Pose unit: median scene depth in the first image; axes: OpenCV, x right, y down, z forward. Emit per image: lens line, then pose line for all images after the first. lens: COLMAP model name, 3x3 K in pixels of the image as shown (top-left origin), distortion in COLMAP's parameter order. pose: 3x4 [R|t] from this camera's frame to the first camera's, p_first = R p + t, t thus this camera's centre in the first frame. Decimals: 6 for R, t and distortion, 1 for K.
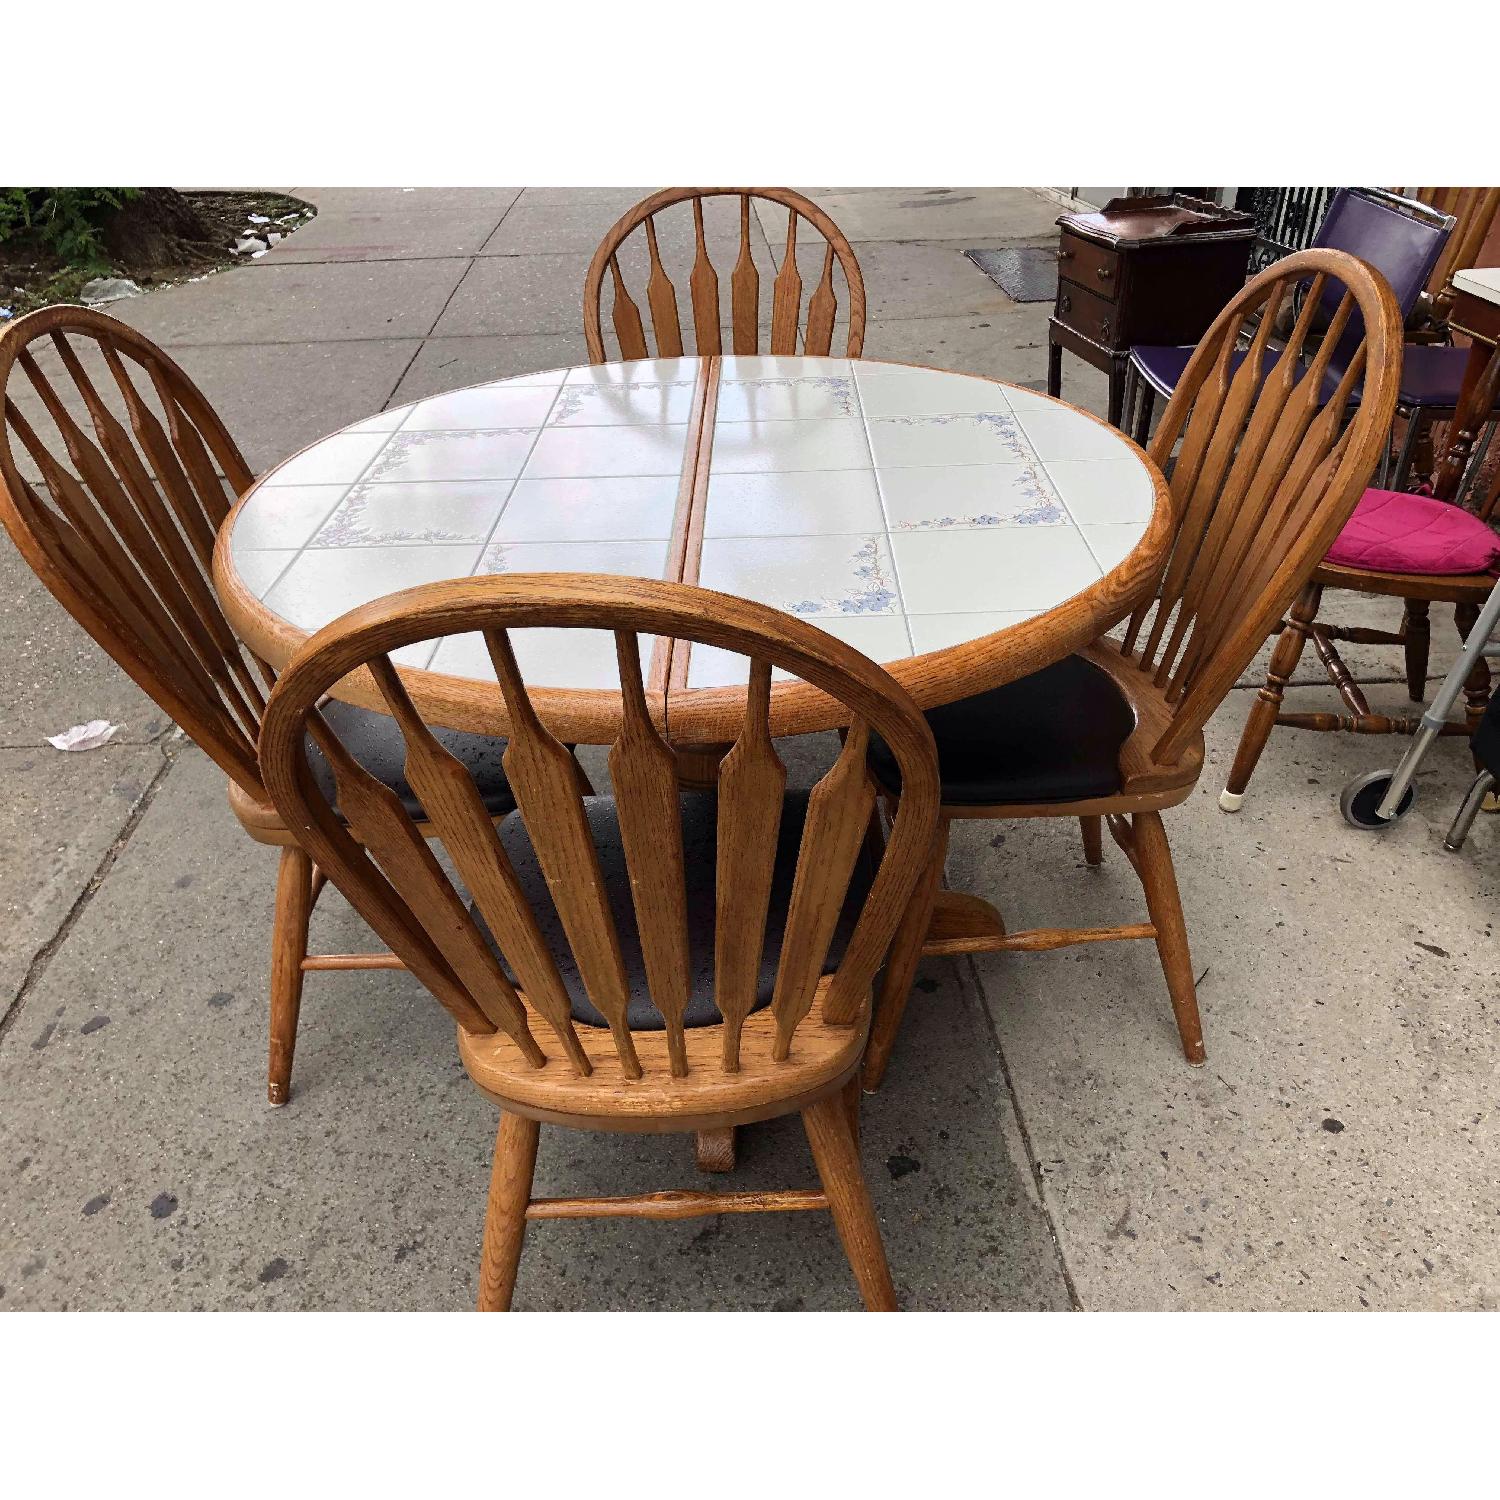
lens RADIAL K [[1221.5, 0, 755.0], [0, 1221.5, 738.5], [0, 0, 1]] dist [0.006494, 0.012646]
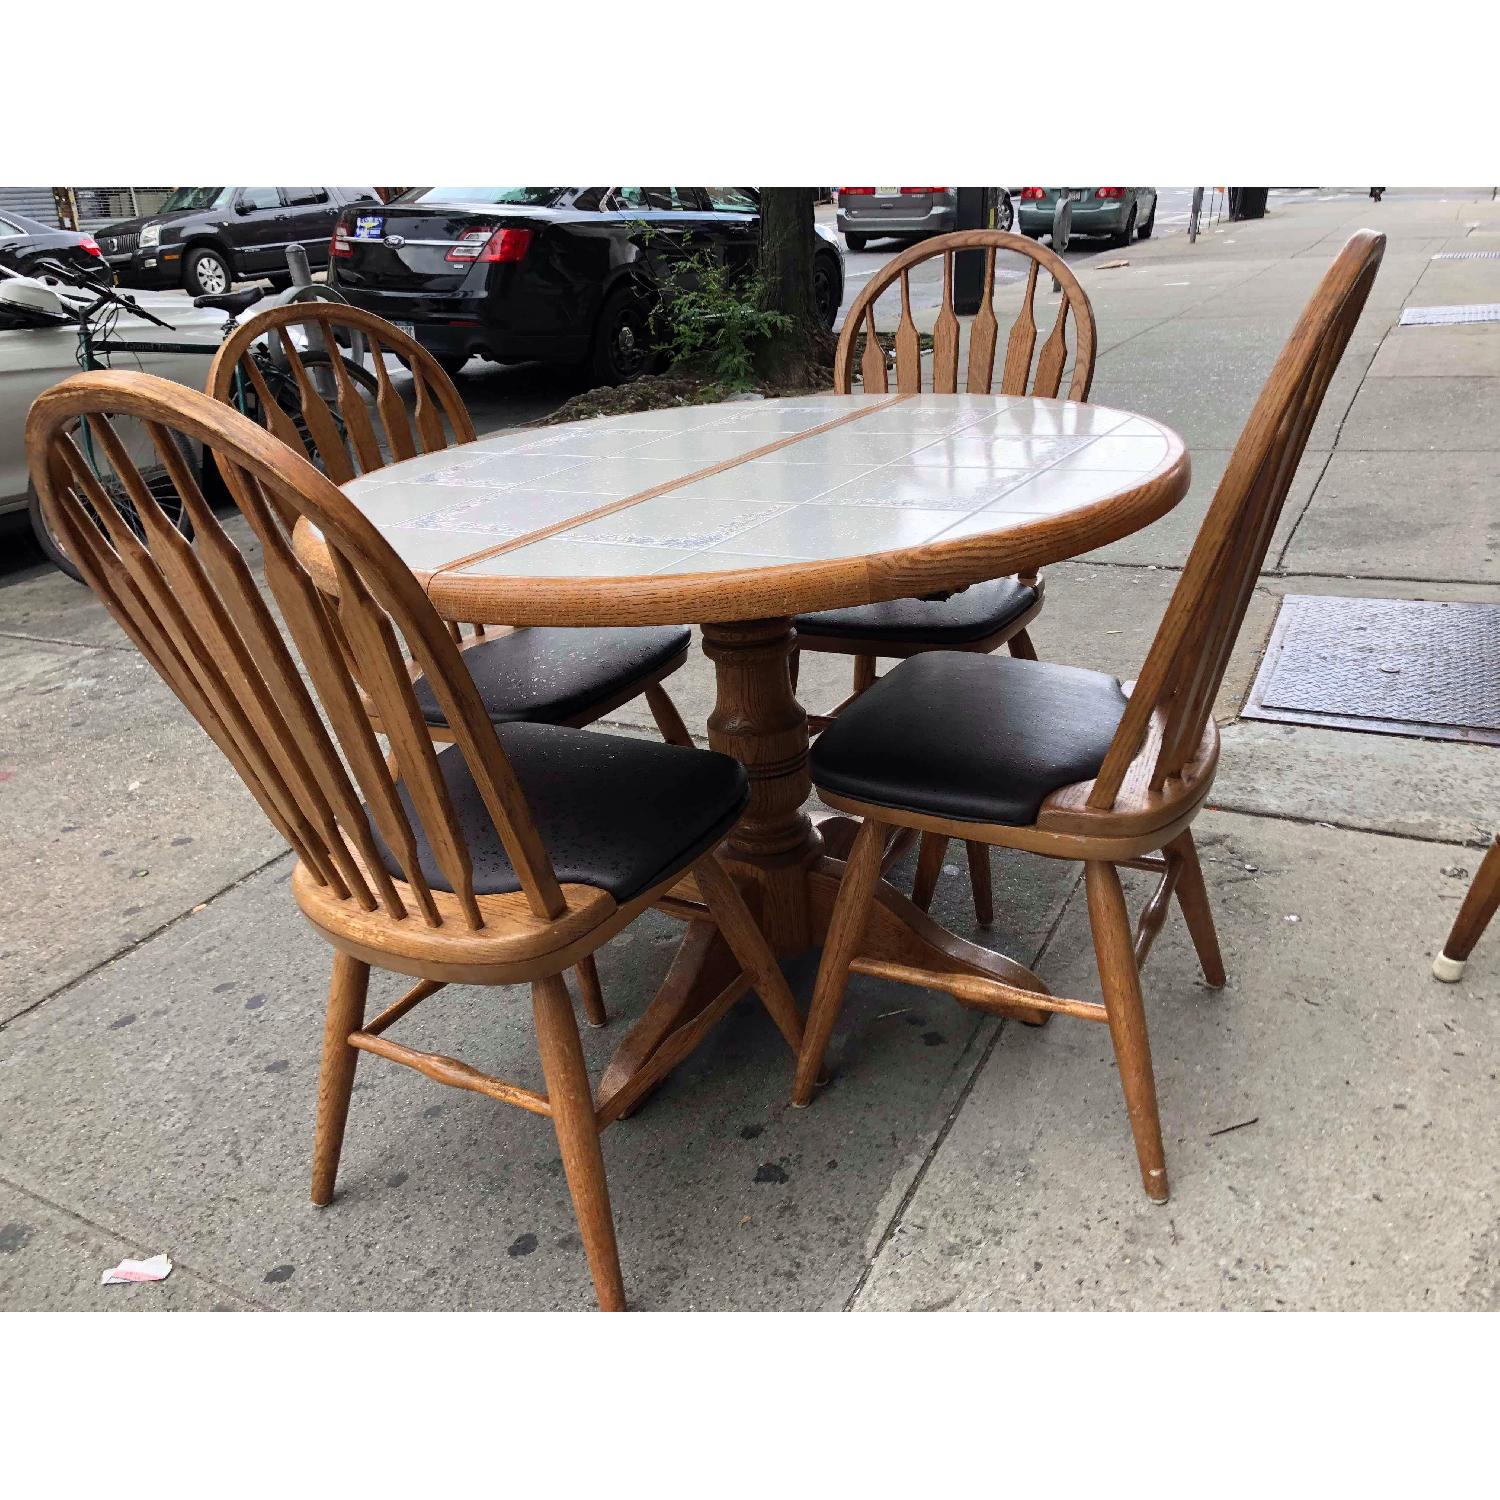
lens RADIAL K [[1212.3, 0, 764.8], [0, 1212.3, 757.4], [0, 0, 1]] dist [0.015767, -0.000199]
pose [[0.856043, 0.176244, -0.485929, 0.476370], [-0.225041, 0.973382, -0.043405, 0.067954], [0.465345, 0.146511, 0.872920, 0.108553]]
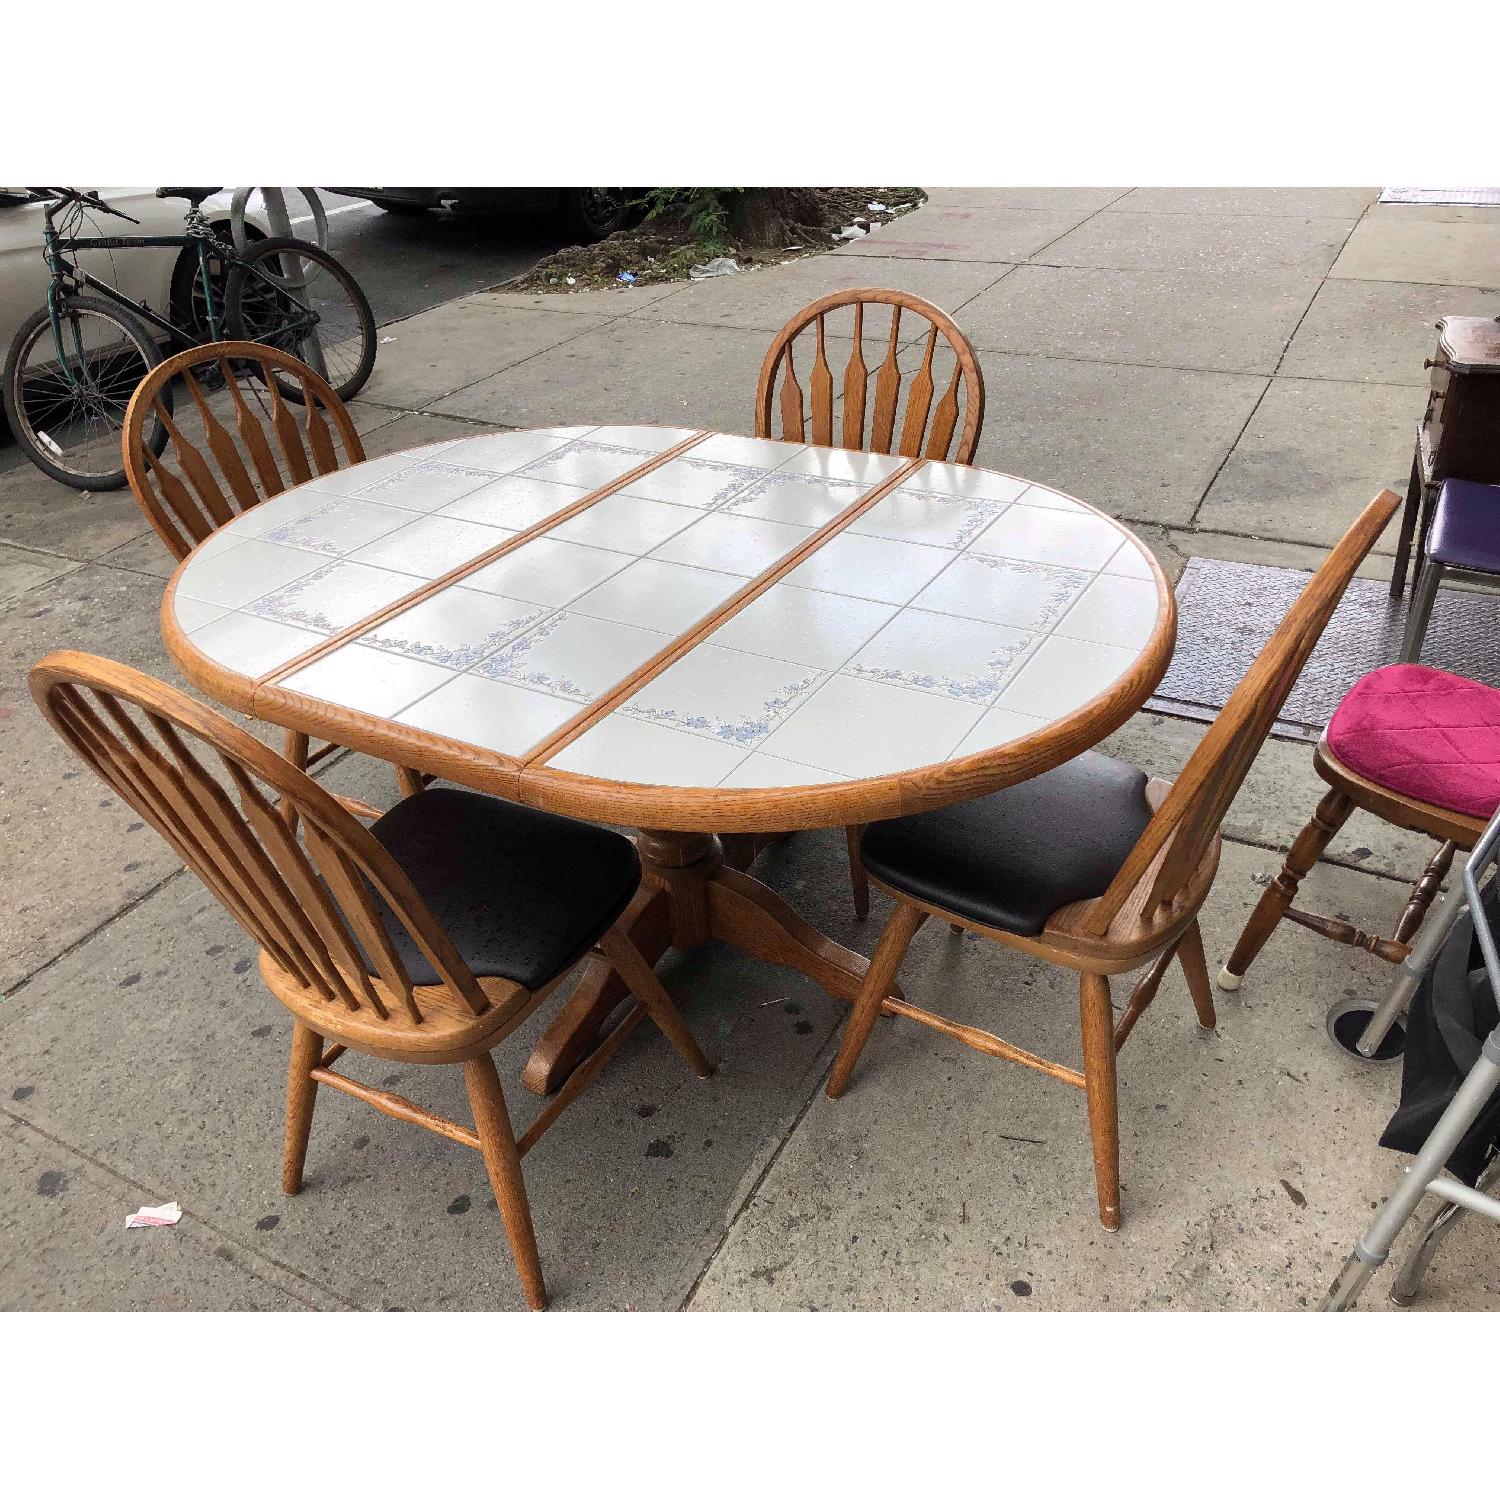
lens RADIAL K [[1208.9, 0, 760.4], [0, 1208.9, 733.7], [0, 0, 1]] dist [0.007464, 0.017495]
pose [[0.855565, 0.264315, -0.445136, 0.574685], [-0.252228, 0.963709, 0.087445, -0.160187], [0.452095, 0.037461, 0.891183, -0.030629]]
